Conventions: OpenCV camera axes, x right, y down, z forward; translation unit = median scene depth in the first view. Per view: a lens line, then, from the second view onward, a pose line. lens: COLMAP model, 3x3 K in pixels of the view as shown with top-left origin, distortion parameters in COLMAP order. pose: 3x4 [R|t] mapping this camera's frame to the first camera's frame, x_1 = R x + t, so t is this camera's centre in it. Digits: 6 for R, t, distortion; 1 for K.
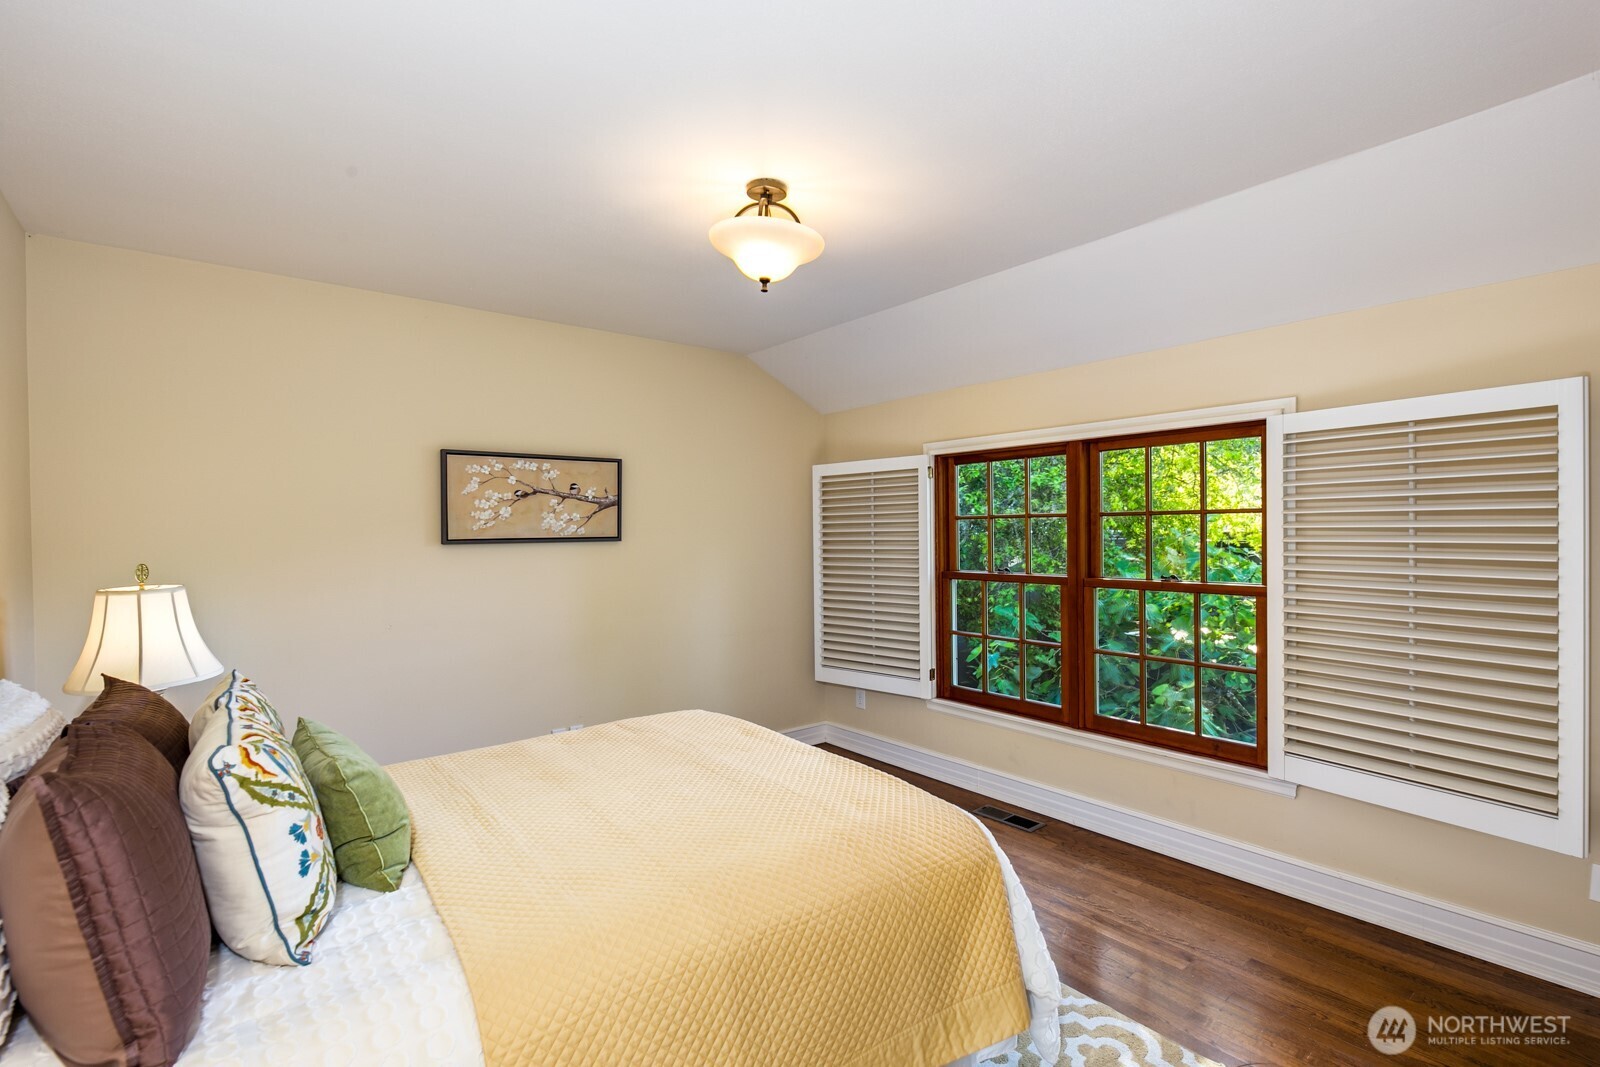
lens RADIAL K [[723.5, 0, 800.0], [0, 723.5, 533.5], [0, 0, 1]] dist [-0.001460, -0.000245]
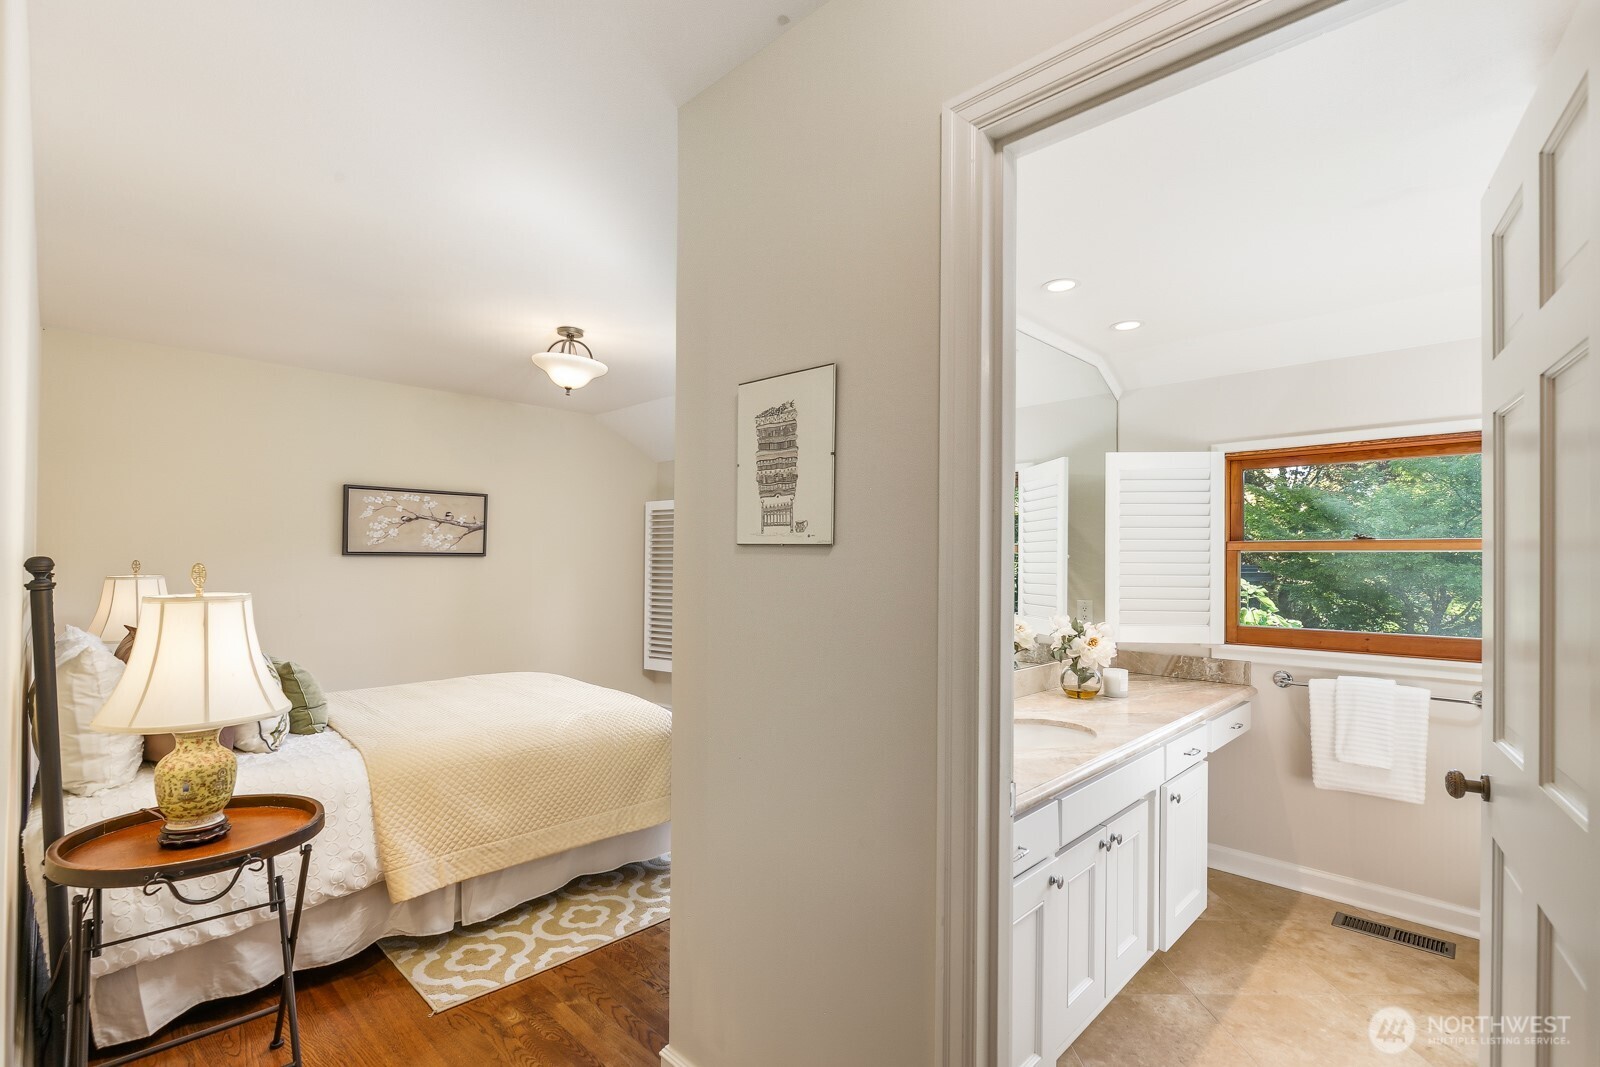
lens RADIAL K [[743.2, 0, 798.1], [0, 743.2, 547.7], [0, 0, 1]] dist [-0.000347, 0.000064]
pose [[0.994317, 0.018910, 0.104766, 0.189817], [-0.016528, 0.999586, -0.023552, 0.018587], [-0.105168, 0.021687, 0.994218, -0.436624]]
